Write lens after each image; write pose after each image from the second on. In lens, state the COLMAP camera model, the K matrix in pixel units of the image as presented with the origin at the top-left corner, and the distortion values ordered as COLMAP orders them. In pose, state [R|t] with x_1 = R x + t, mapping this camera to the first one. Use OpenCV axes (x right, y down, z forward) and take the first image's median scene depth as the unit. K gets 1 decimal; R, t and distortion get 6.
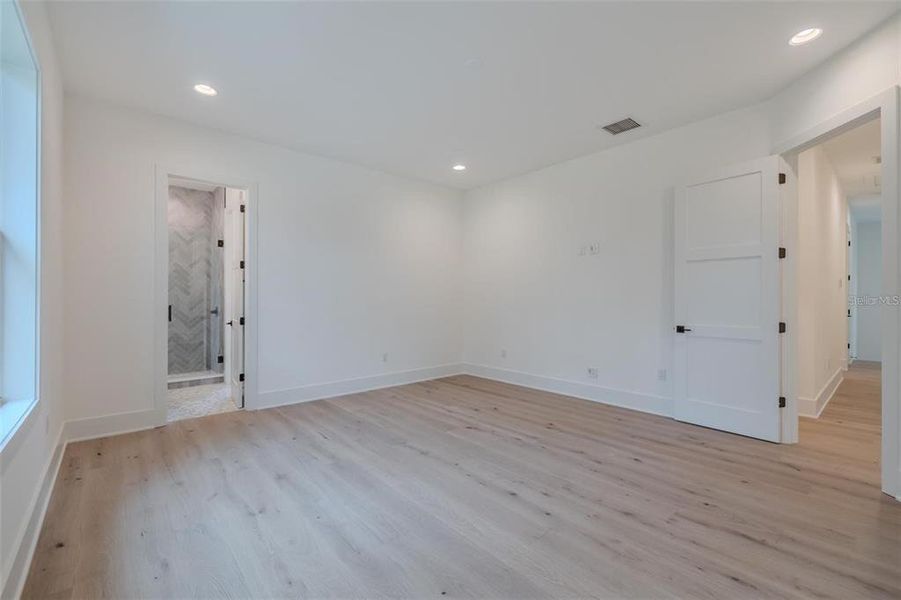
lens RADIAL K [[384.0, 0, 444.7], [0, 384.0, 298.6], [0, 0, 1]] dist [0.001321, 0.000055]
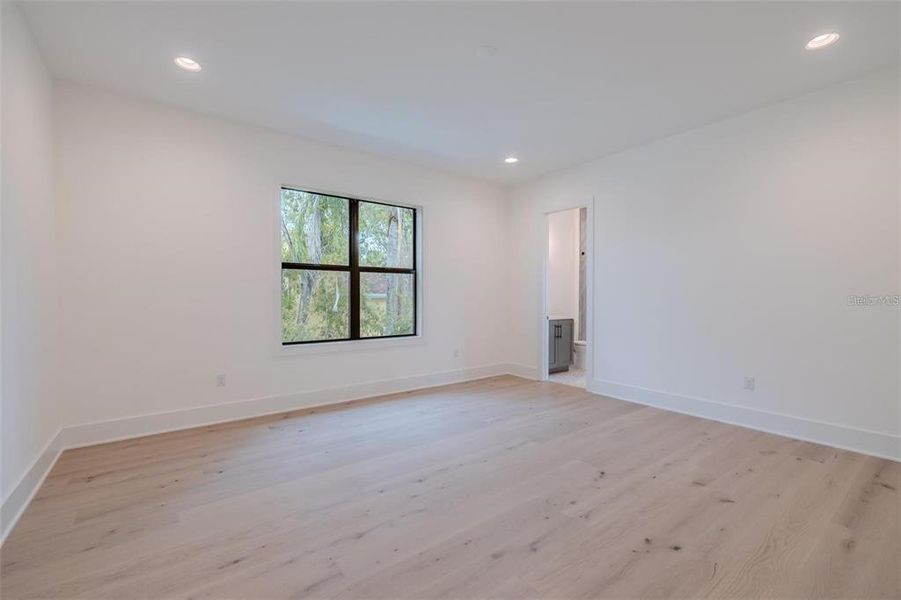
lens RADIAL K [[384.0, 0, 444.7], [0, 384.0, 298.6], [0, 0, 1]] dist [0.001321, 0.000055]
pose [[-0.072949, 0.003634, -0.997329, 0.925174], [0.000630, 0.999993, 0.003597, 0.003698], [0.997335, -0.000366, -0.072951, 0.864454]]
